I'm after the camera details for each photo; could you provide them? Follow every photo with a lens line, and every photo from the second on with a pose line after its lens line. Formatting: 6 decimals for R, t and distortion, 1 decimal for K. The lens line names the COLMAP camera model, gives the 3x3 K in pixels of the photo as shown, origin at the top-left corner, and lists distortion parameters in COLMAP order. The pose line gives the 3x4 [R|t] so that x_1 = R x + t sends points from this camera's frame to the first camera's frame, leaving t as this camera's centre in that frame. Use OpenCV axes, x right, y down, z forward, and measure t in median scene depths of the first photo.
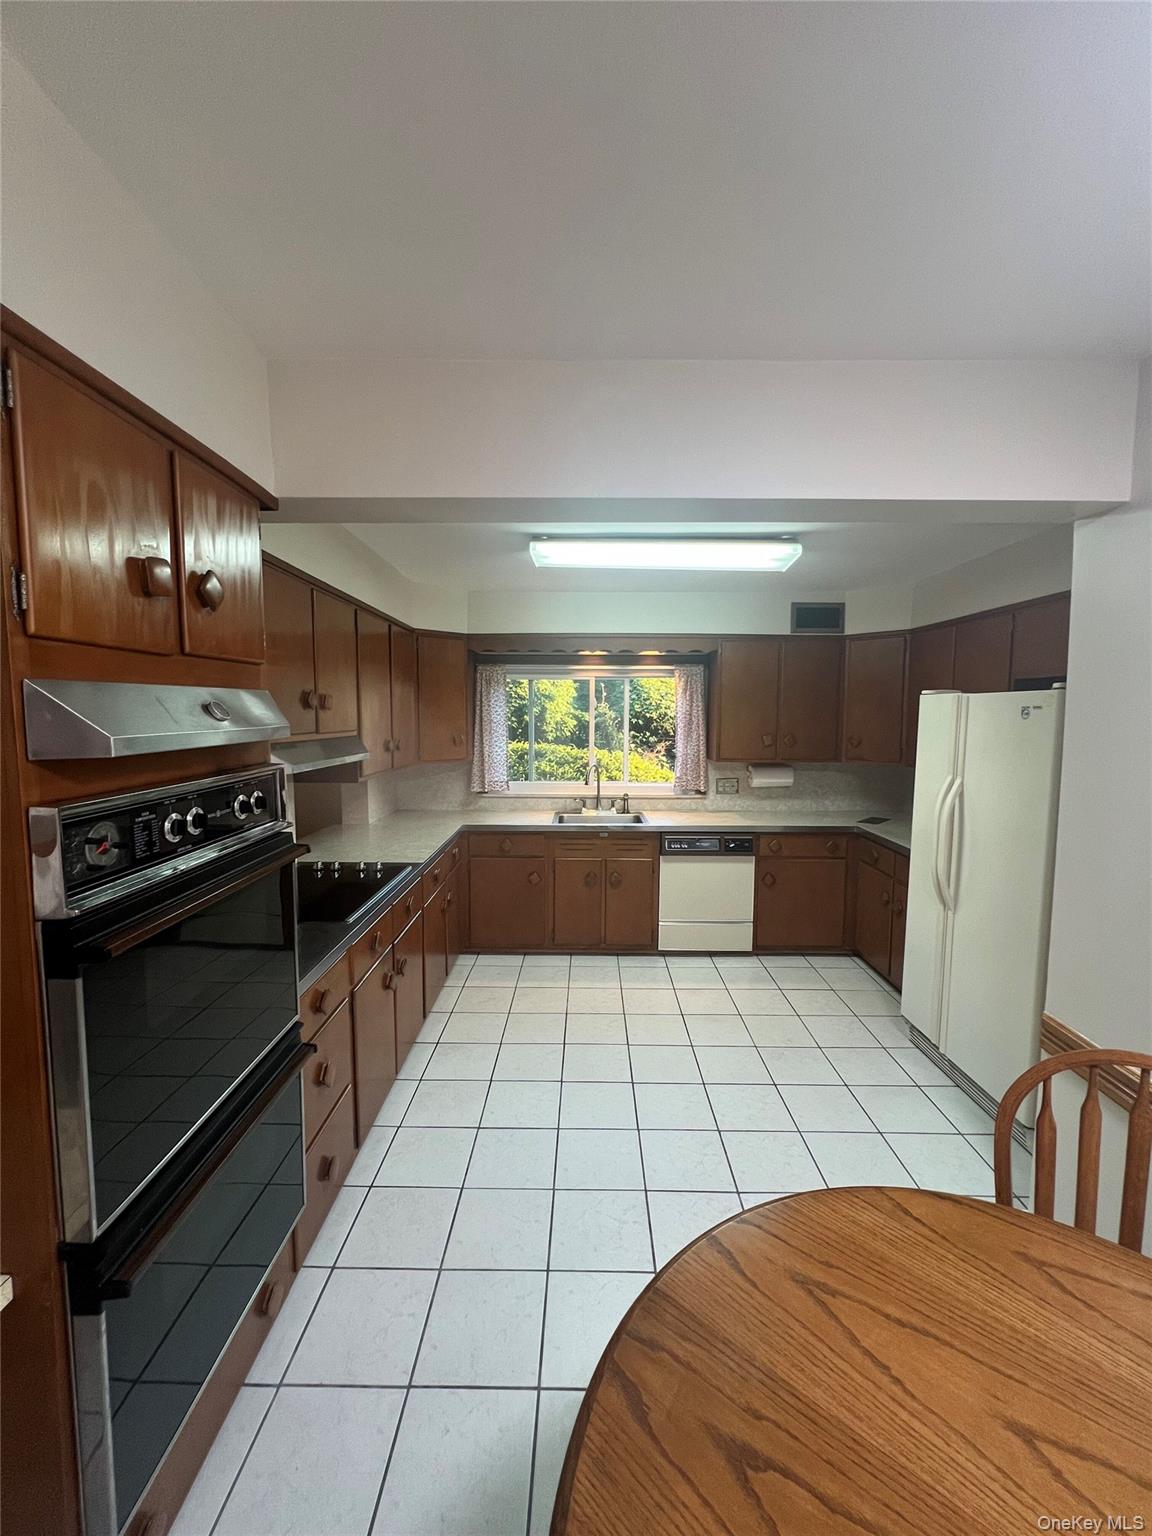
lens RADIAL K [[614.4, 0, 576.2], [0, 614.4, 763.9], [0, 0, 1]] dist [0.011684, -0.000002]
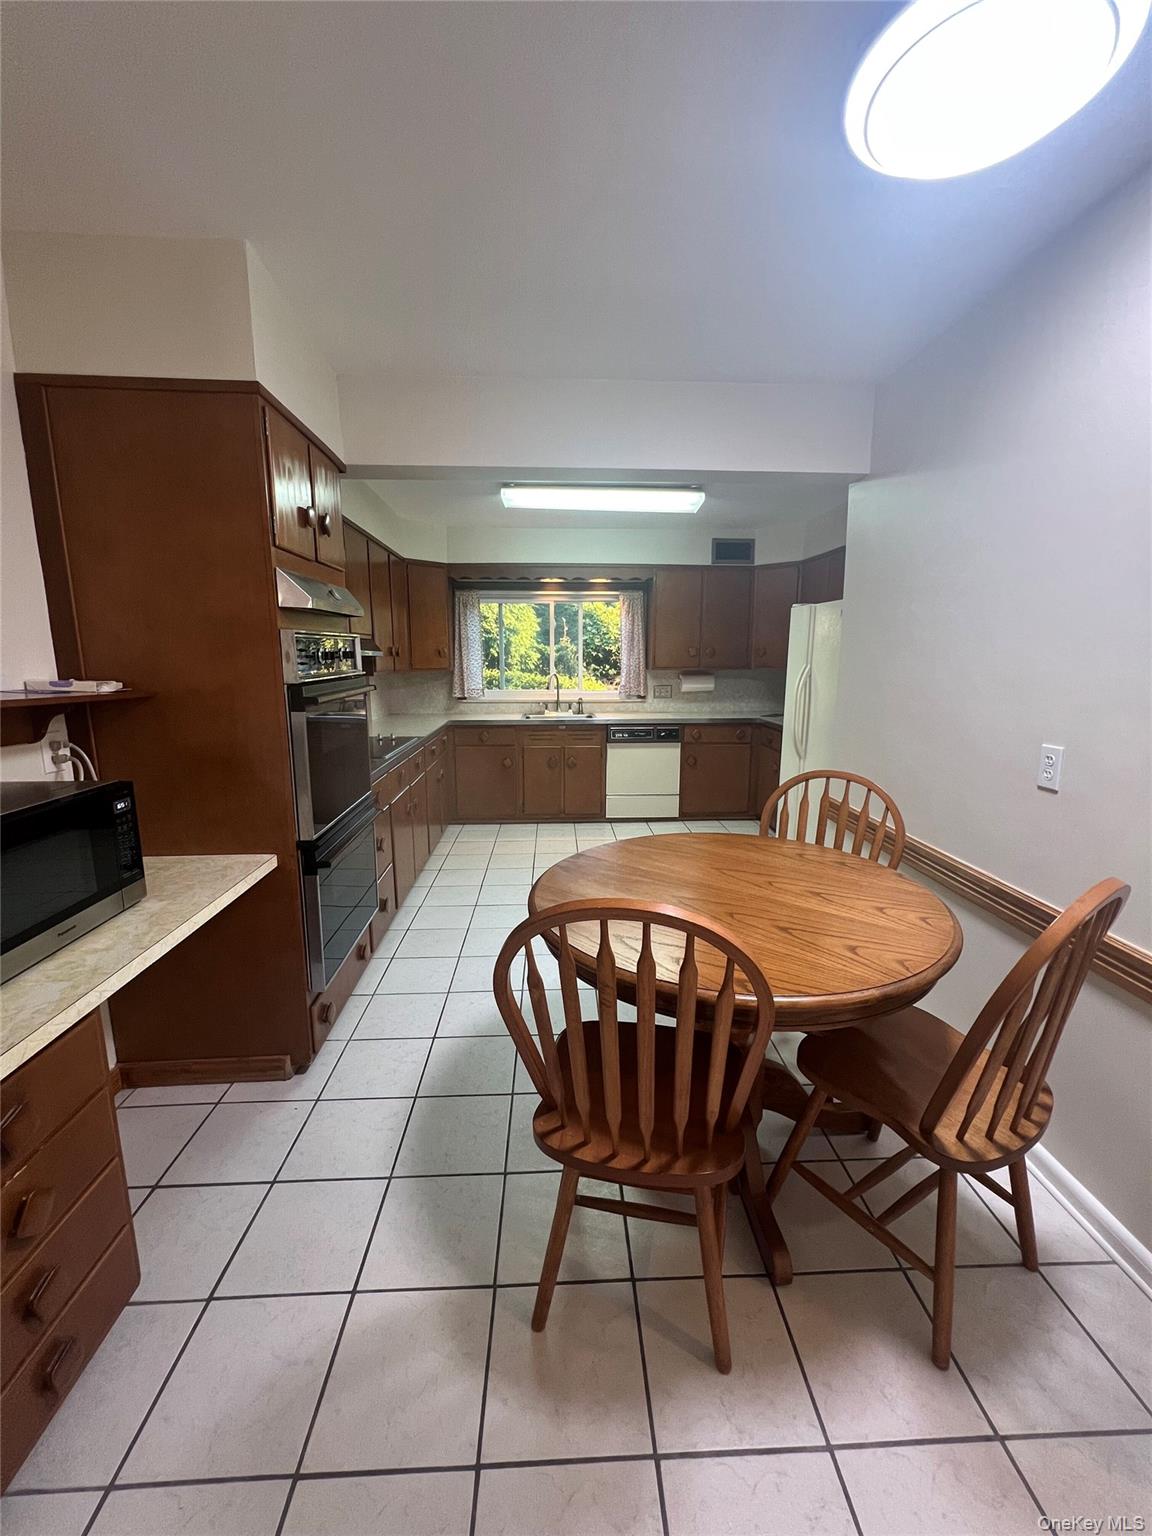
lens RADIAL K [[614.4, 0, 576.4], [0, 614.4, 763.4], [0, 0, 1]] dist [0.011684, -0.000002]
pose [[0.998288, -0.015074, 0.056523, 0.001636], [0.009881, 0.995798, 0.091040, 0.072532], [-0.057658, -0.090325, 0.994242, -0.253277]]
